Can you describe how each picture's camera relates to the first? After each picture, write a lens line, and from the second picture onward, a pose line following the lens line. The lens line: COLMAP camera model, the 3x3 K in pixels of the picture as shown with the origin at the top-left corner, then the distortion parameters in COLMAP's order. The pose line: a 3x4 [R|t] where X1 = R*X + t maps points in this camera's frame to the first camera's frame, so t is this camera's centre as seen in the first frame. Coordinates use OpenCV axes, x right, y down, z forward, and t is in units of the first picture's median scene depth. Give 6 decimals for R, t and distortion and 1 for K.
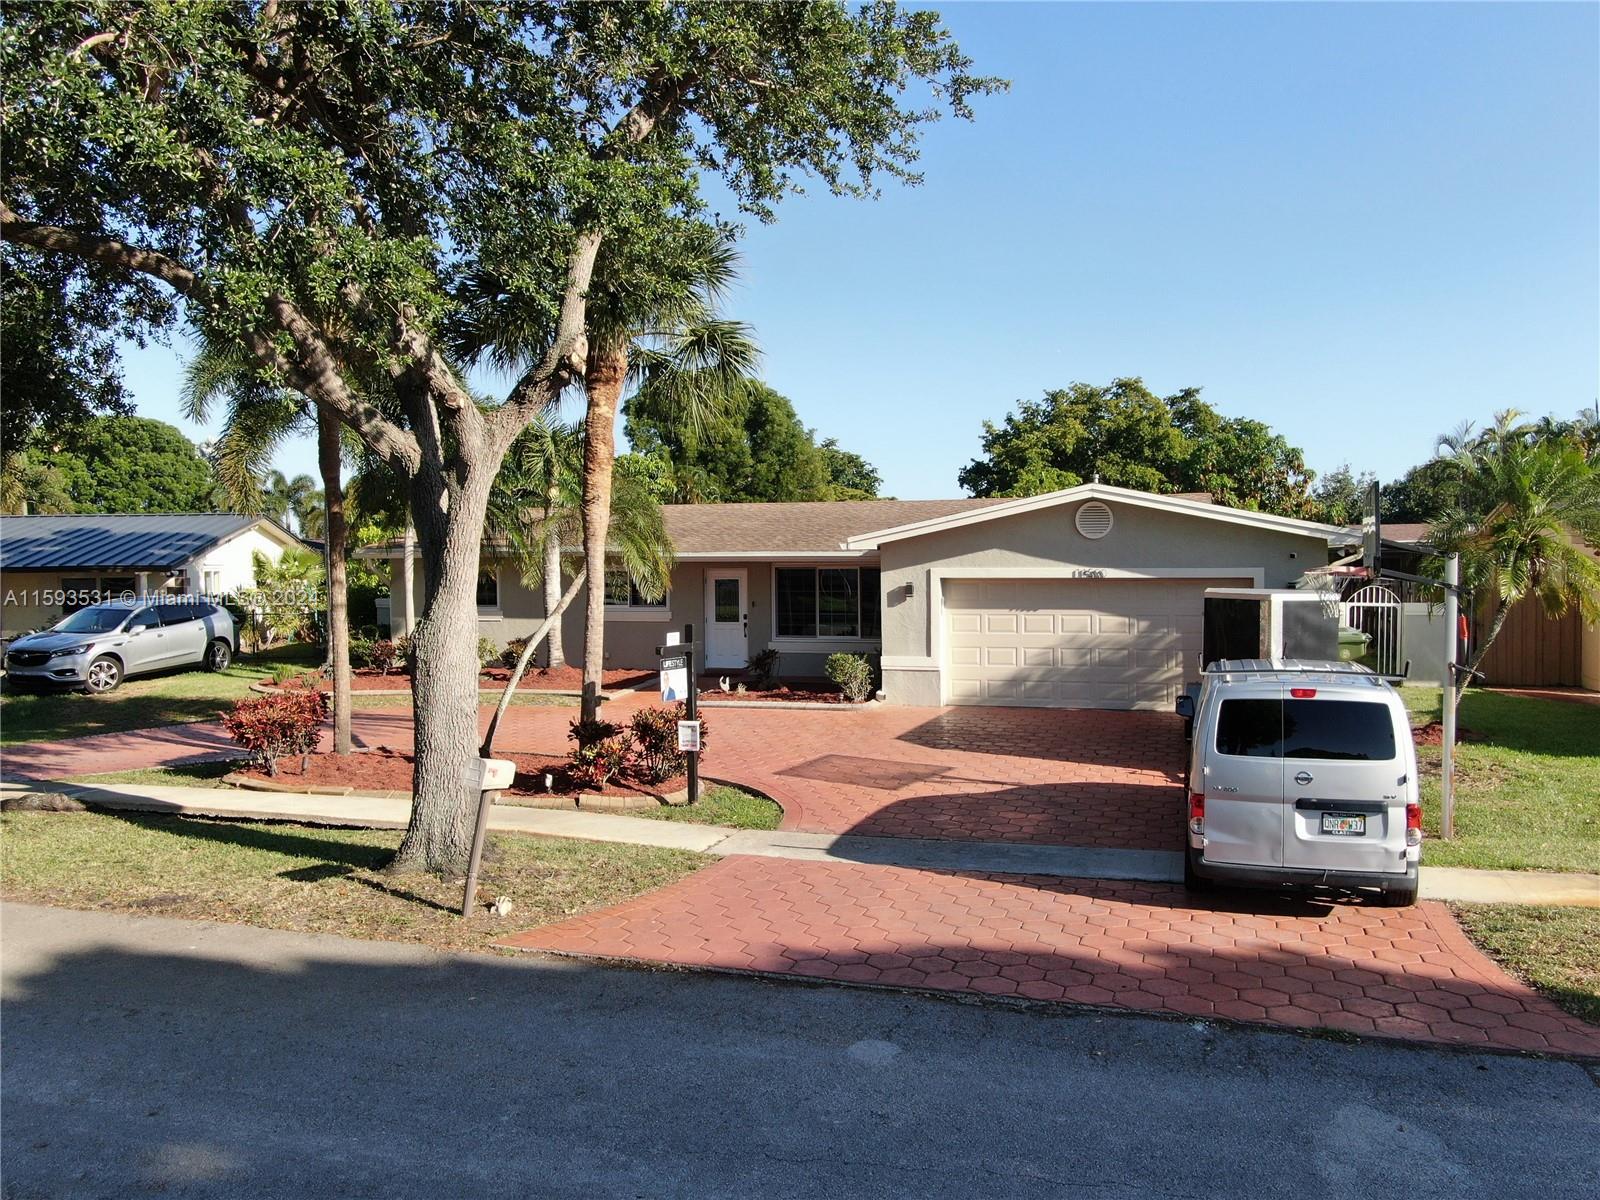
lens RADIAL K [[1266.4, 0, 798.2], [0, 1266.4, 597.0], [0, 0, 1]] dist [-0.007172, 0.002014]
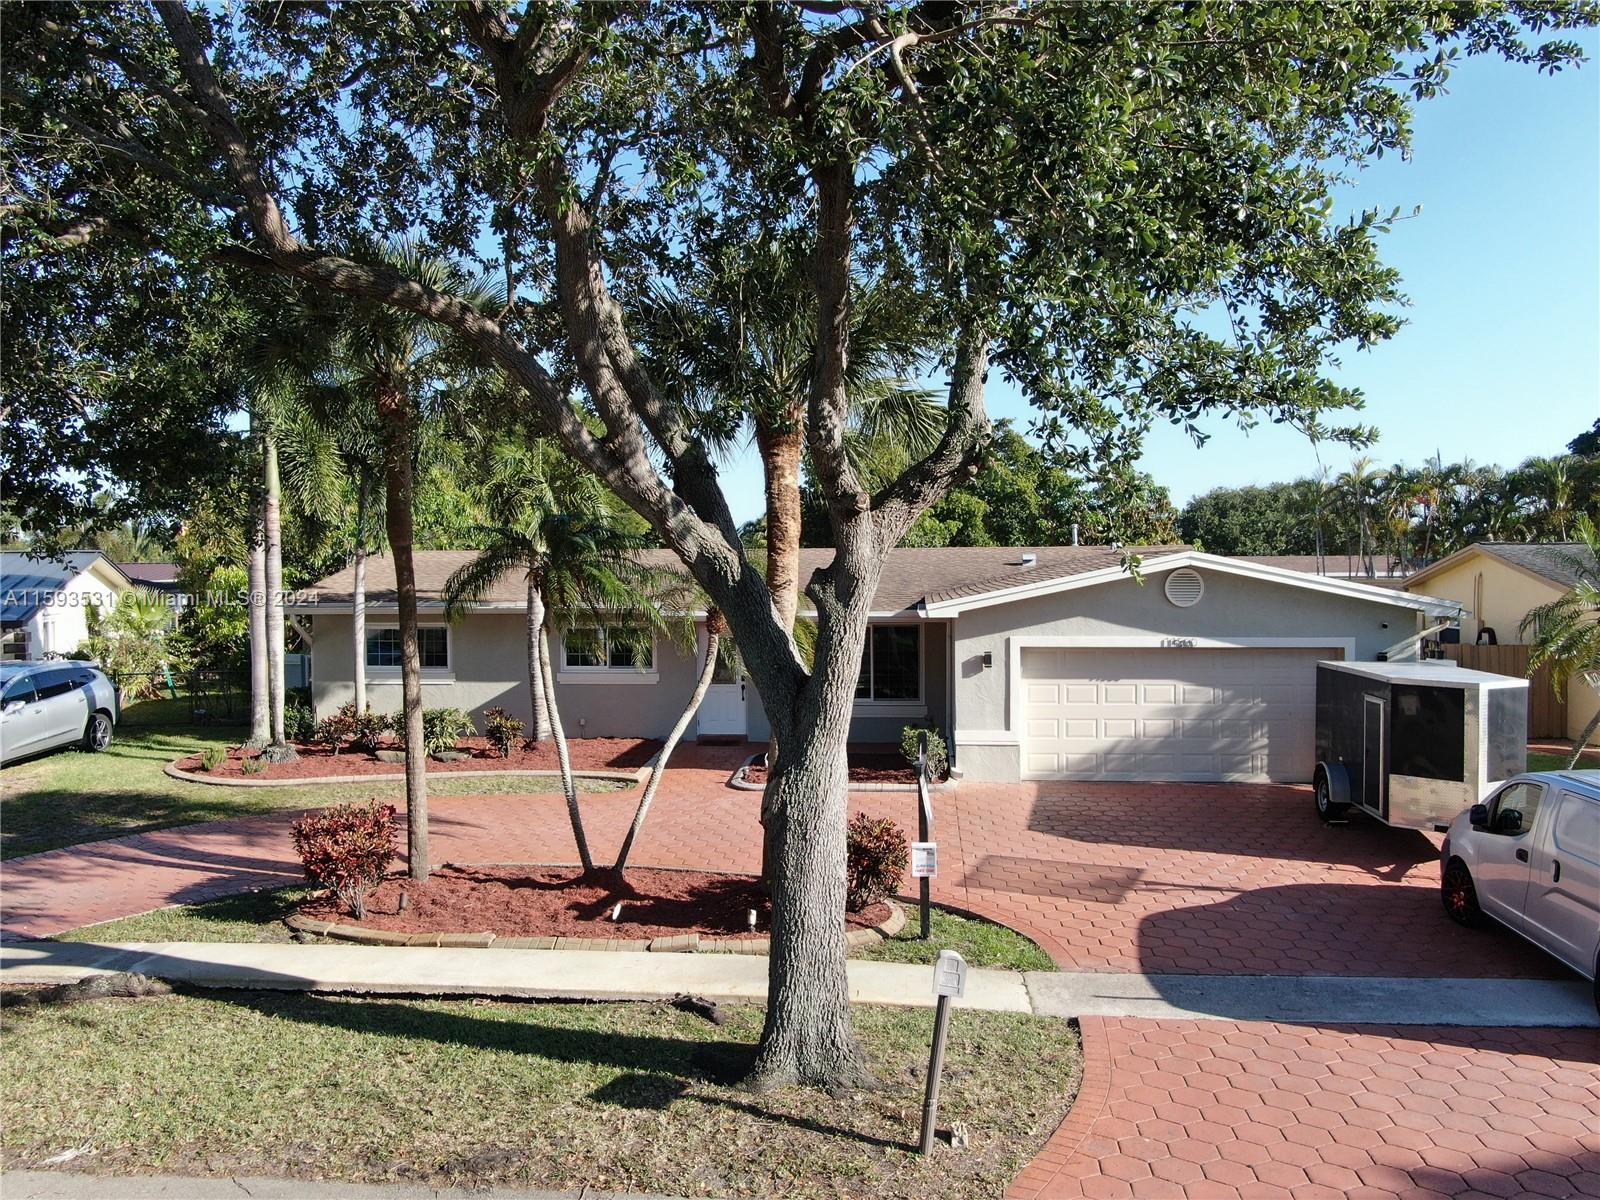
lens RADIAL K [[1266.4, 0, 800.7], [0, 1266.4, 603.4], [0, 0, 1]] dist [-0.007172, 0.002014]
pose [[0.976976, -0.003511, 0.213321, -0.277032], [0.004073, 0.999989, -0.002199, -0.051257], [-0.213311, 0.003017, 0.976980, 0.128344]]
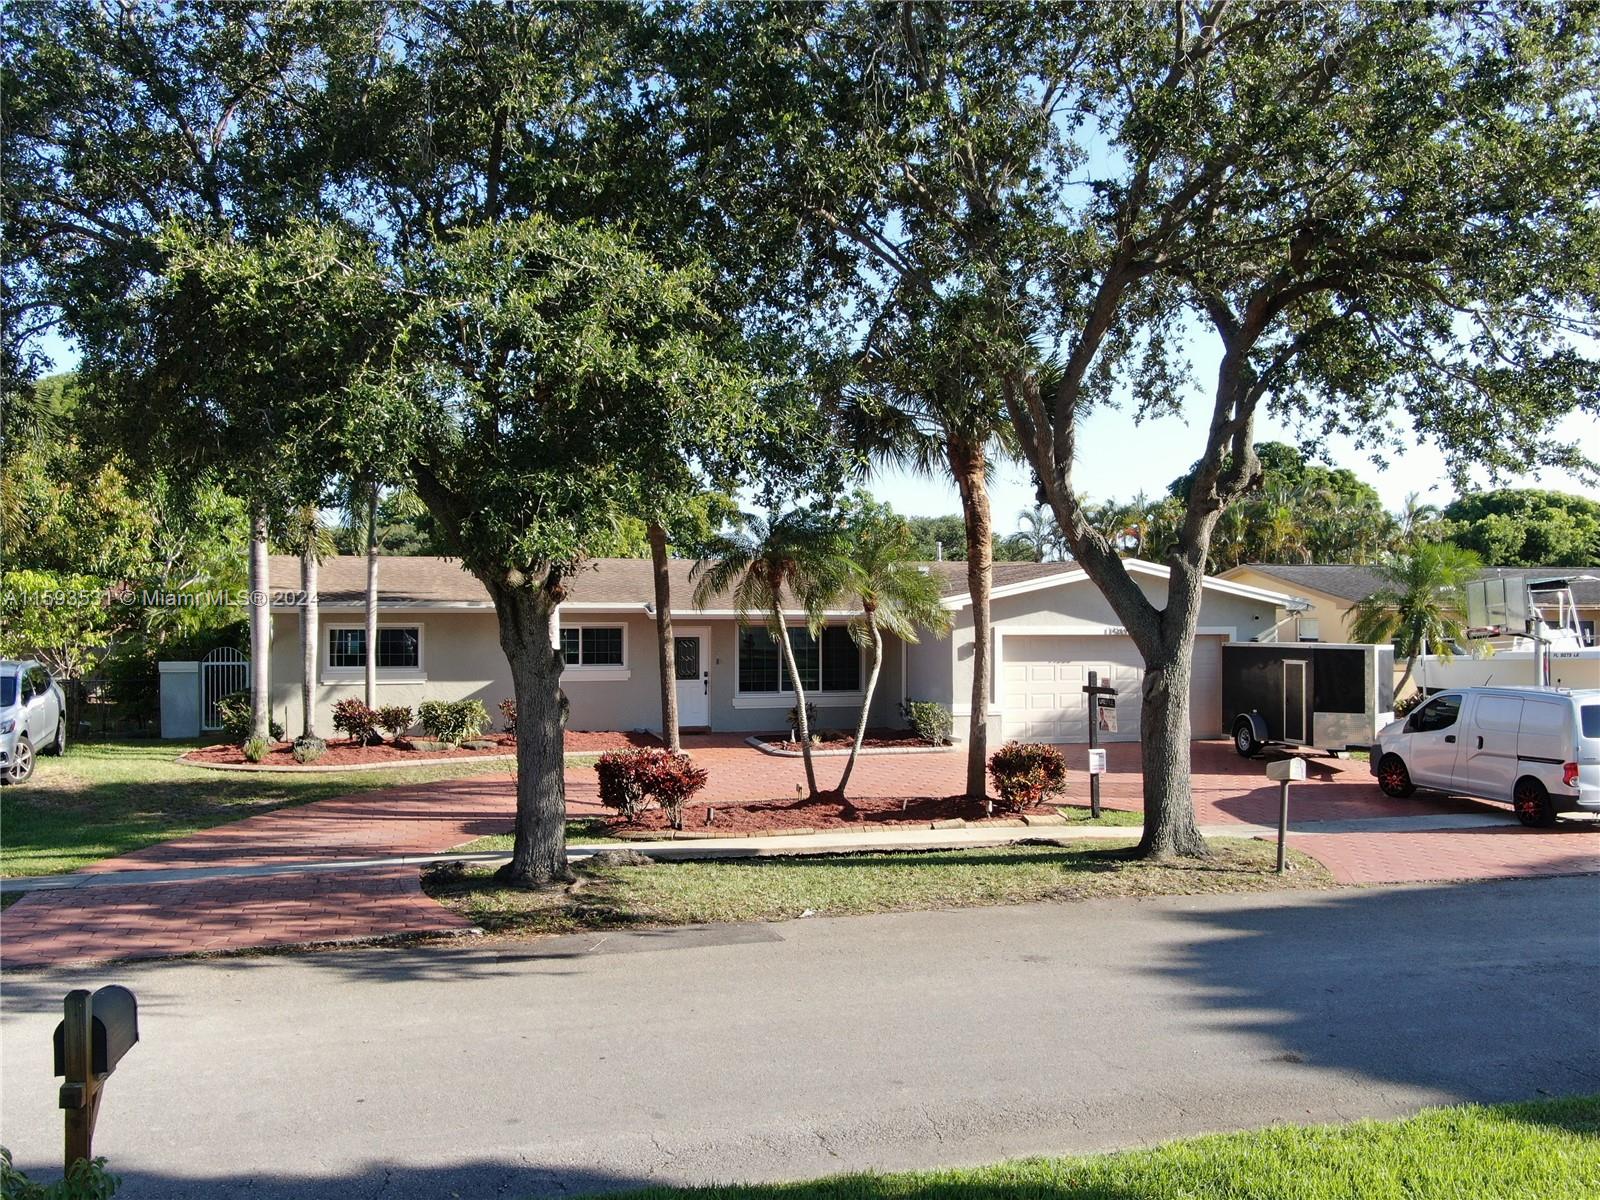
lens RADIAL K [[1523.3, 0, 802.1], [0, 1523.3, 602.8], [0, 0, 1]] dist [-0.001072, 0.000000]
pose [[0.840445, 0.011006, 0.541785, -0.888243], [0.009364, 0.999350, -0.034826, 0.002799], [-0.541816, 0.034343, 0.839795, -0.078872]]
